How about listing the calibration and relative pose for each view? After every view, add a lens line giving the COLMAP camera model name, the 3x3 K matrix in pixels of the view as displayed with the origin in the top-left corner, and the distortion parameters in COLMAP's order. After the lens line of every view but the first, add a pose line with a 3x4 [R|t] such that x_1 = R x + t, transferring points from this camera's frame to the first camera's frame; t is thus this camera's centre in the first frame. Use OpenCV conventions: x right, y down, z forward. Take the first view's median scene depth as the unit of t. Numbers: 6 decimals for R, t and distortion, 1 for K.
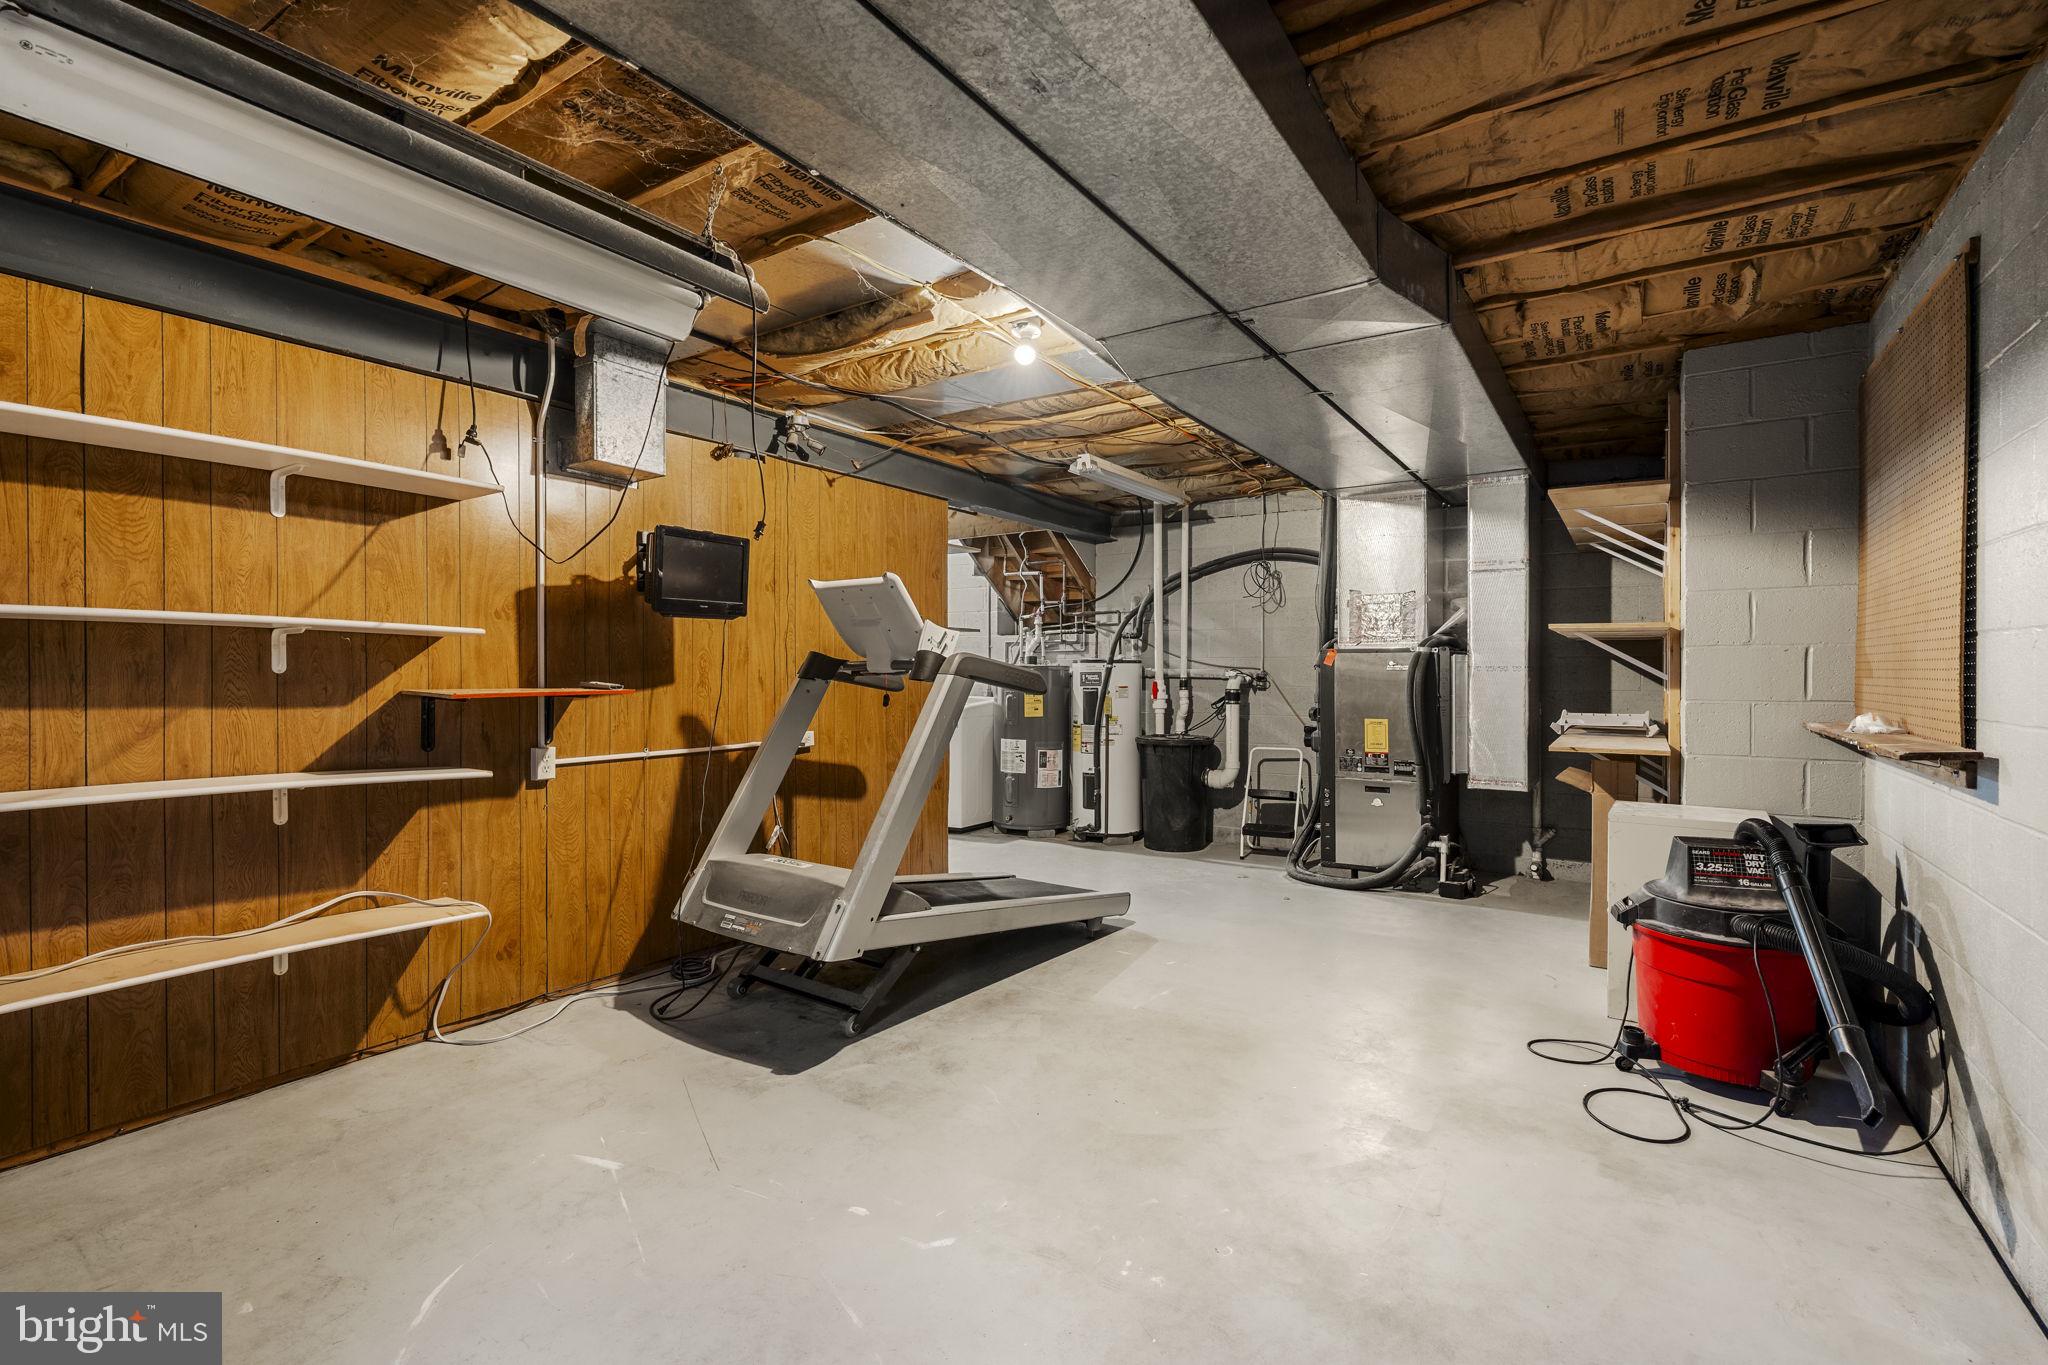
lens RADIAL K [[923.3, 0, 1020.7], [0, 923.3, 677.0], [0, 0, 1]] dist [-0.003875, 0.001184]
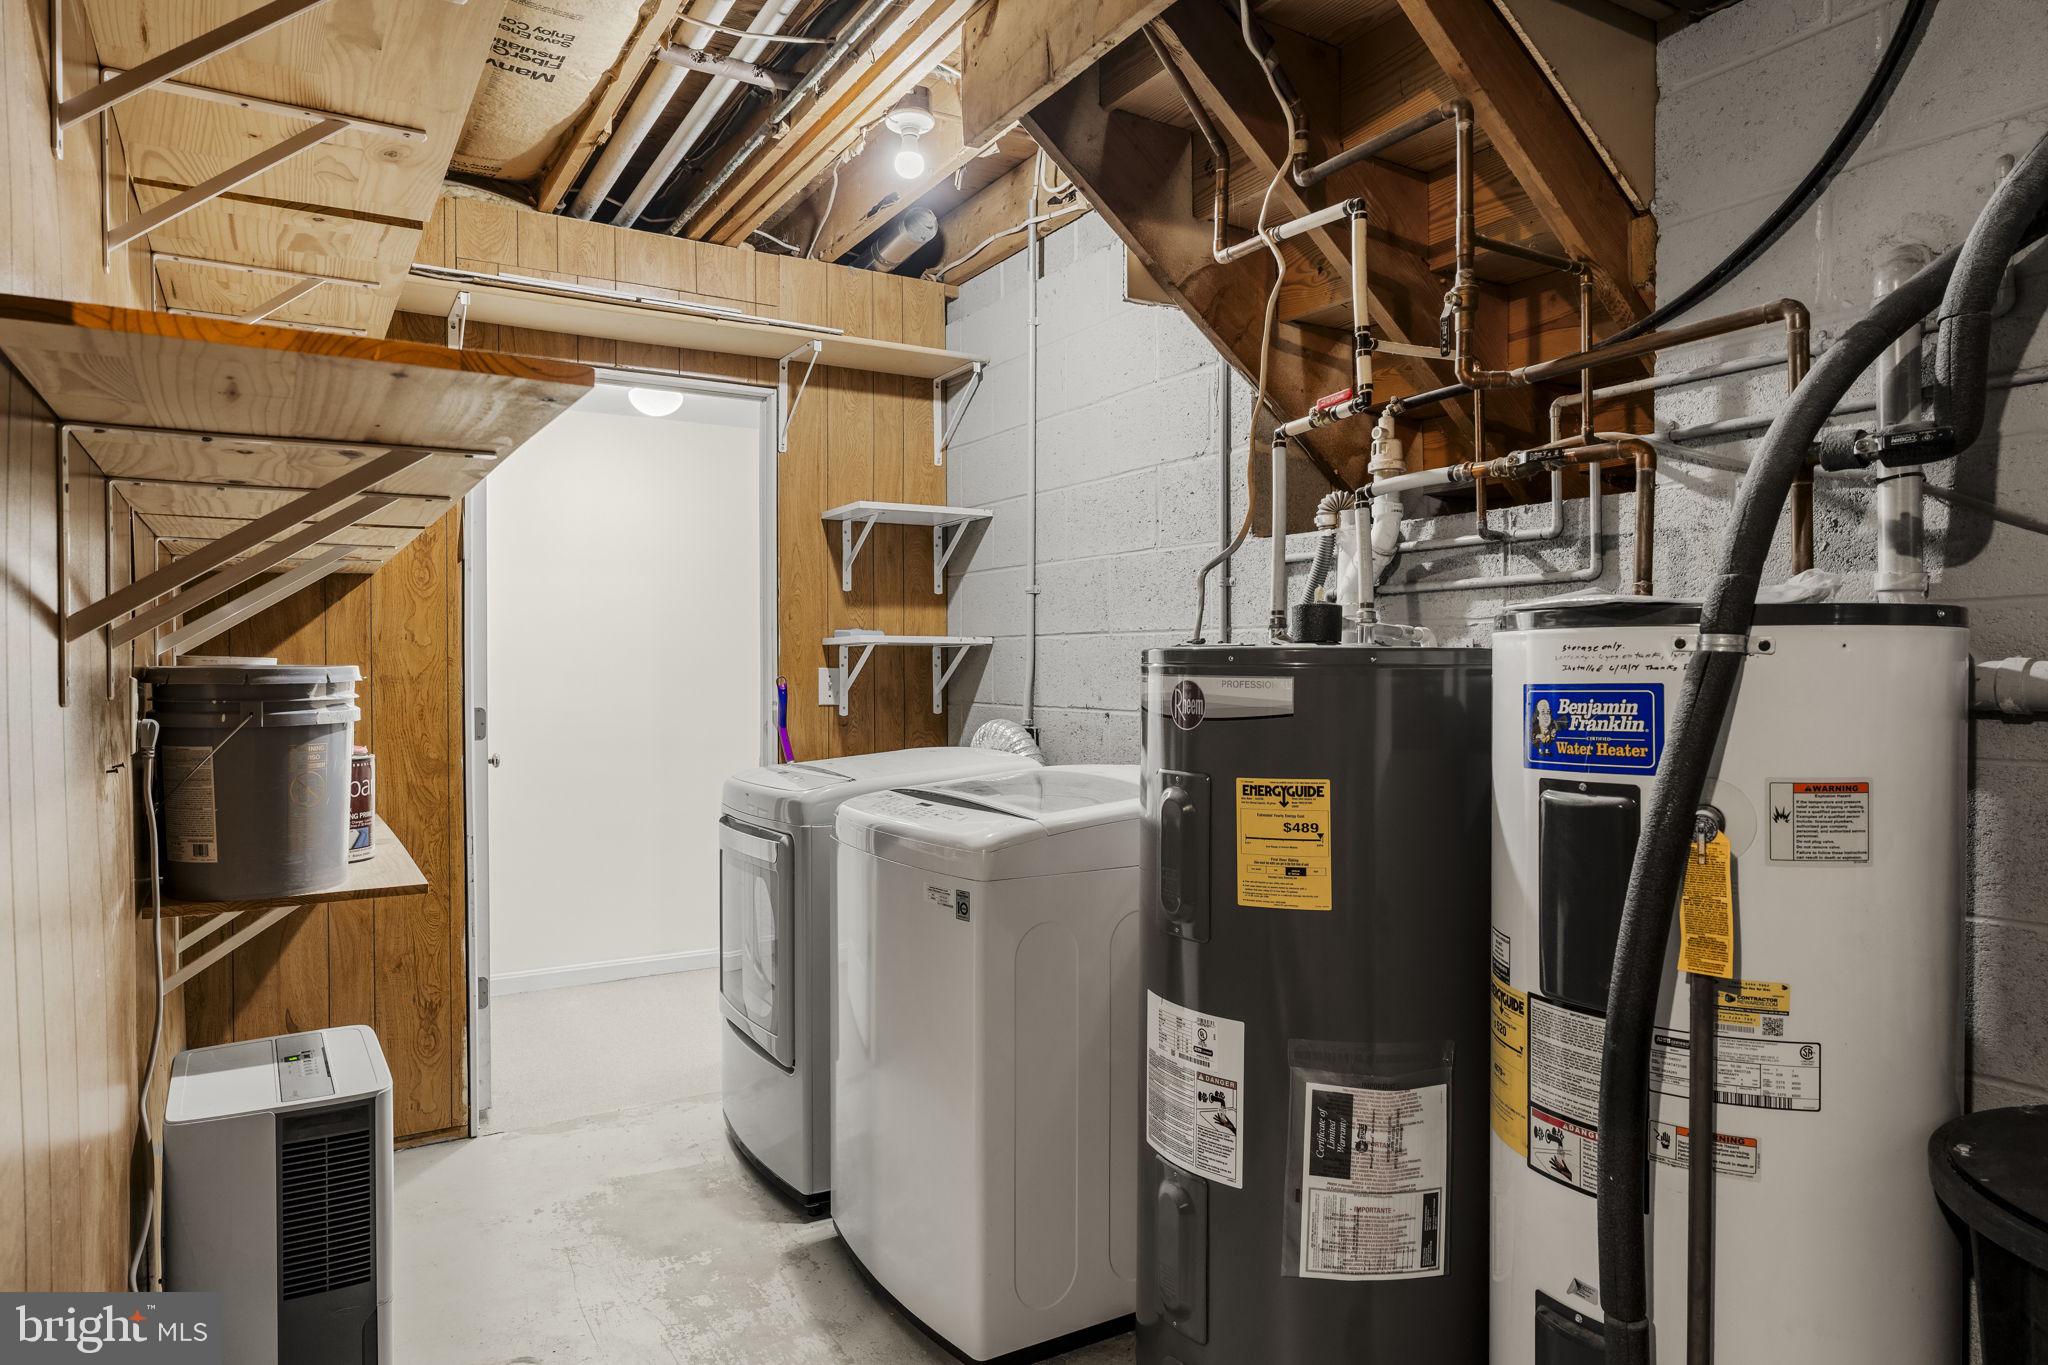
lens RADIAL K [[1244.6, 0, 1037.2], [0, 1244.6, 686.5], [0, 0, 1]] dist [-0.016602, 0.006896]
pose [[0.911547, 0.005784, -0.411156, 0.074149], [-0.002407, 0.999959, 0.008732, -0.006013], [0.411189, -0.006970, 0.911523, 0.739250]]
